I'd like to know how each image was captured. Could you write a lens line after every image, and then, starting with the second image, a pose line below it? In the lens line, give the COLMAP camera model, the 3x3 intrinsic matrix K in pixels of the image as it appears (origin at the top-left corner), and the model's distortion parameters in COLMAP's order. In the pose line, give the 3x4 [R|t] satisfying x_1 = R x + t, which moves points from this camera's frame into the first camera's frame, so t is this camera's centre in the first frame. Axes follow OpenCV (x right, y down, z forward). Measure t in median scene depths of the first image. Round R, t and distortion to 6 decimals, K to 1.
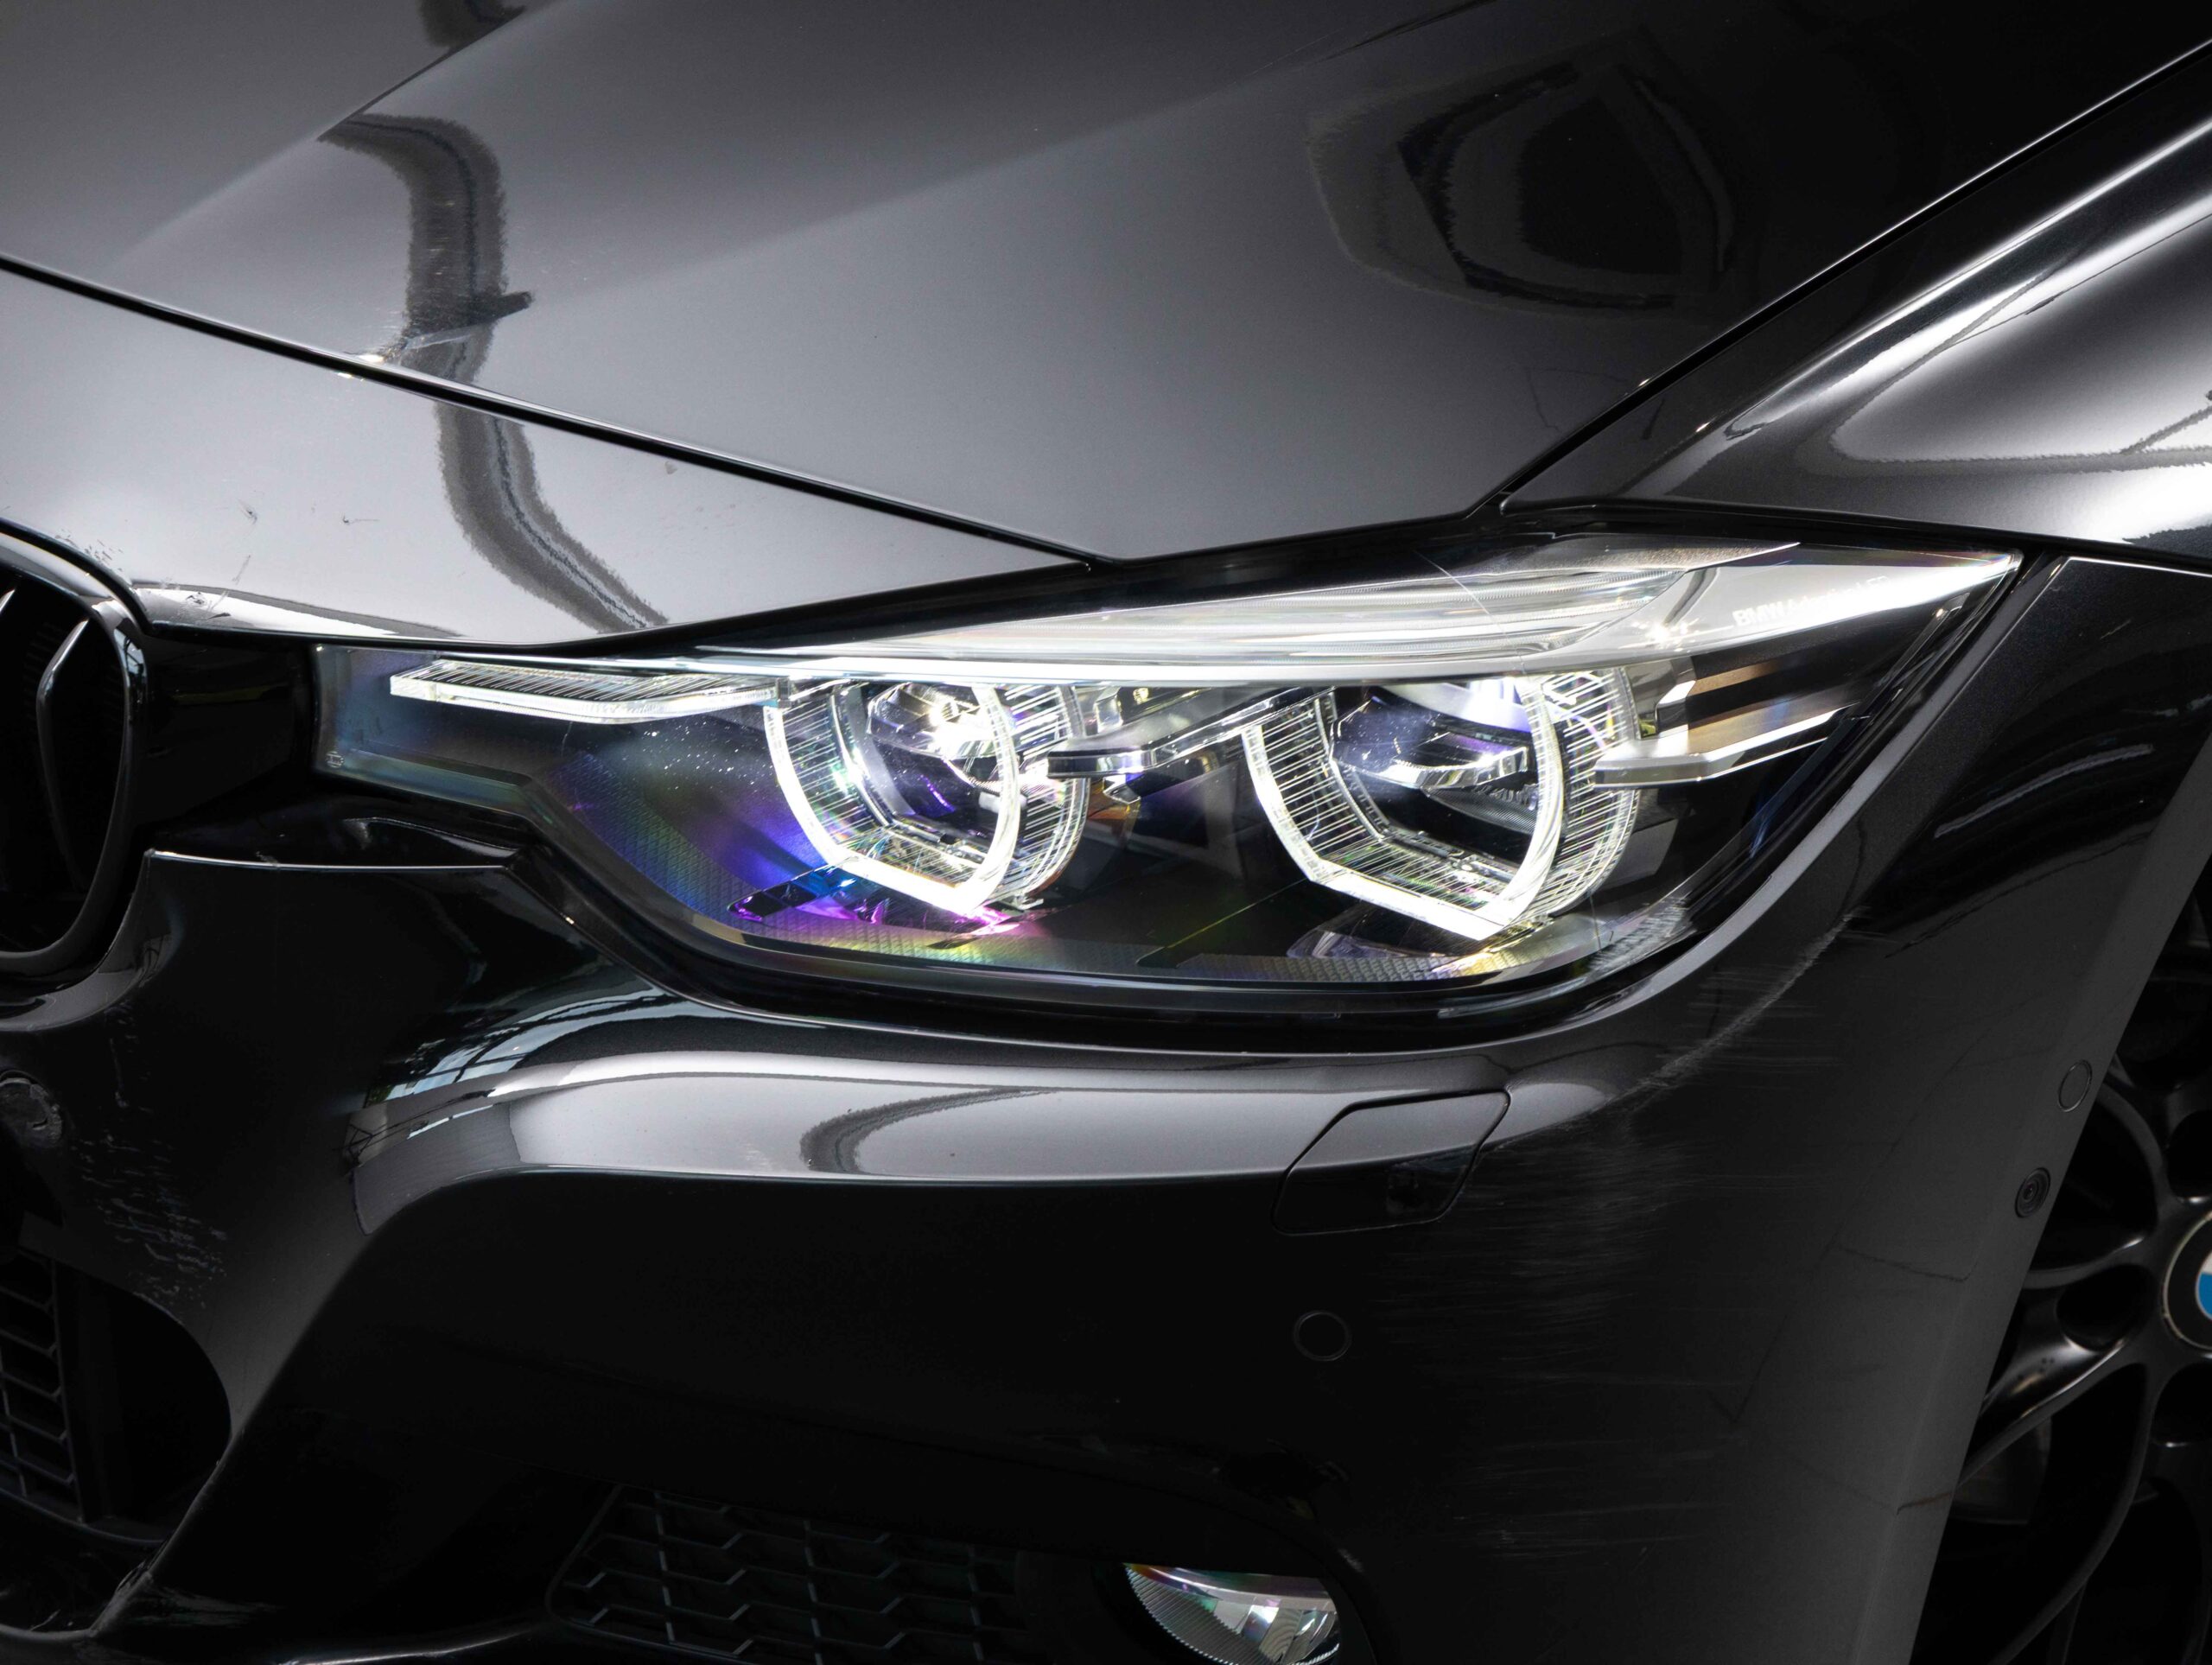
lens RADIAL K [[4188.2, 0, 1098.1], [0, 4188.2, 831.9], [0, 0, 1]] dist [0.010860, 0.014960]
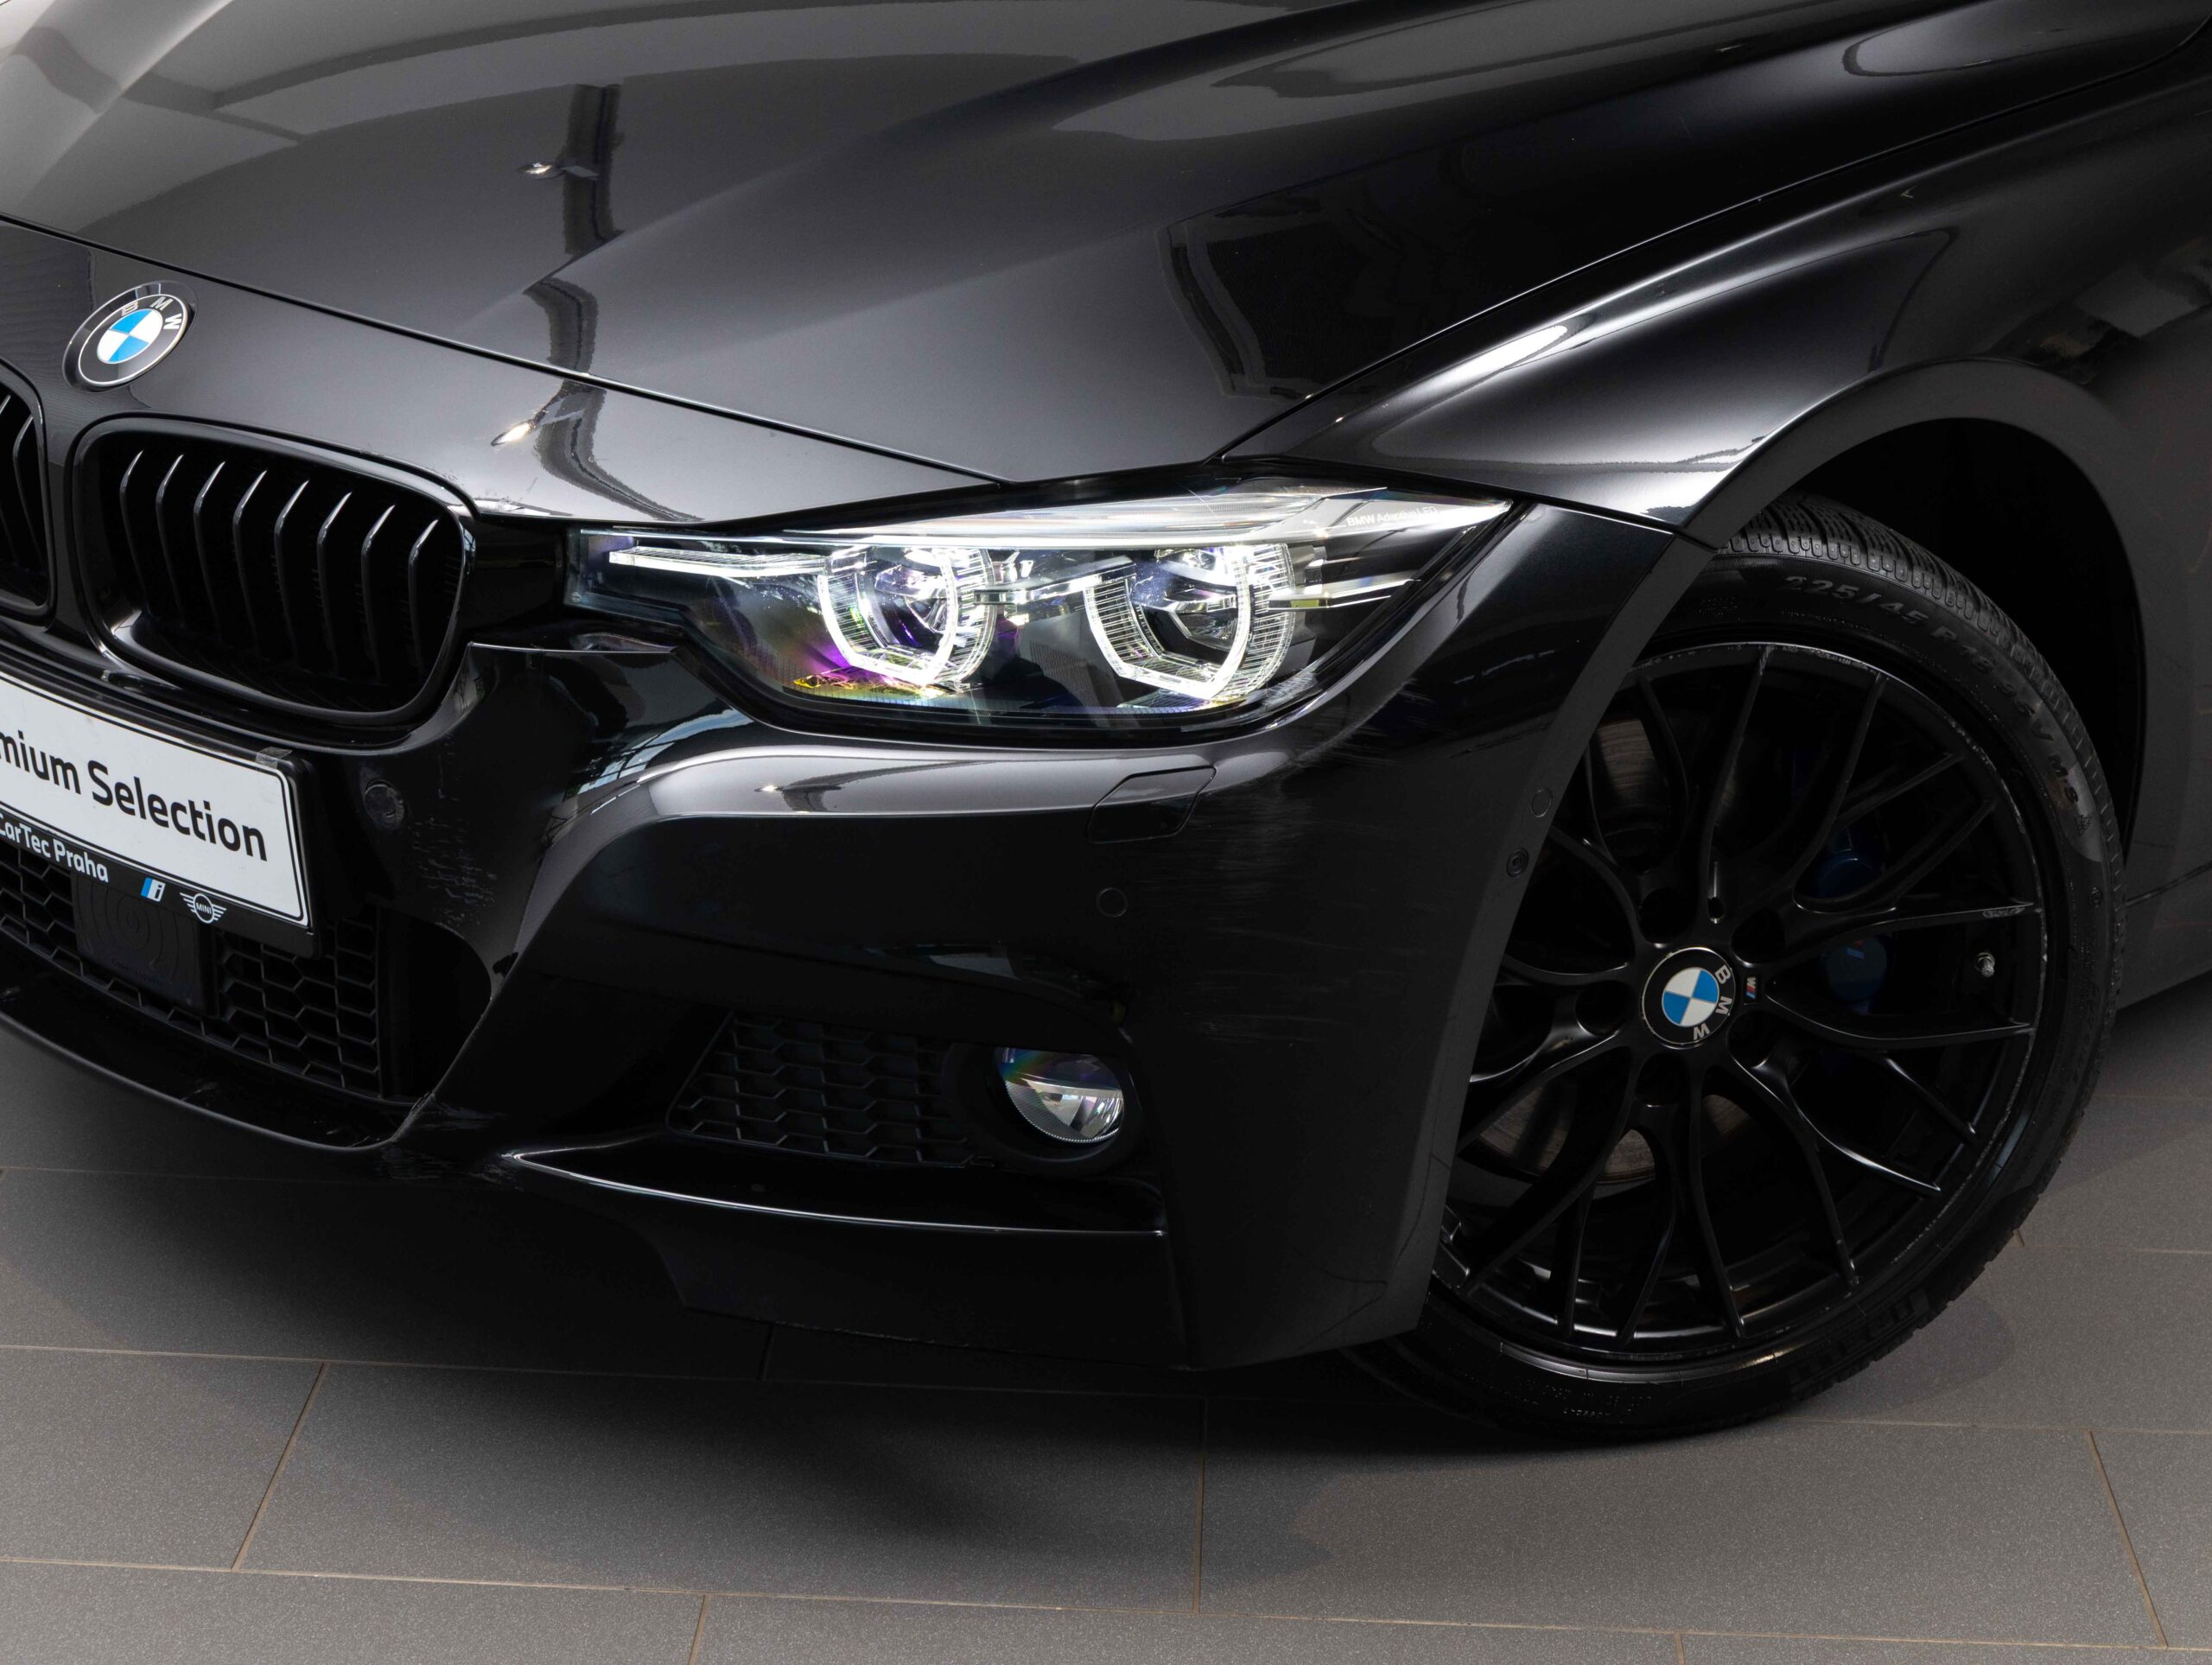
lens RADIAL K [[4048.4, 0, 1112.7], [0, 4048.4, 834.2], [0, 0, 1]] dist [0.036595, 0.073864]
pose [[0.999438, 0.033147, 0.004908, 0.042038], [-0.032447, 0.993913, -0.105280, 0.263084], [-0.008367, 0.105062, 0.994430, -0.723248]]
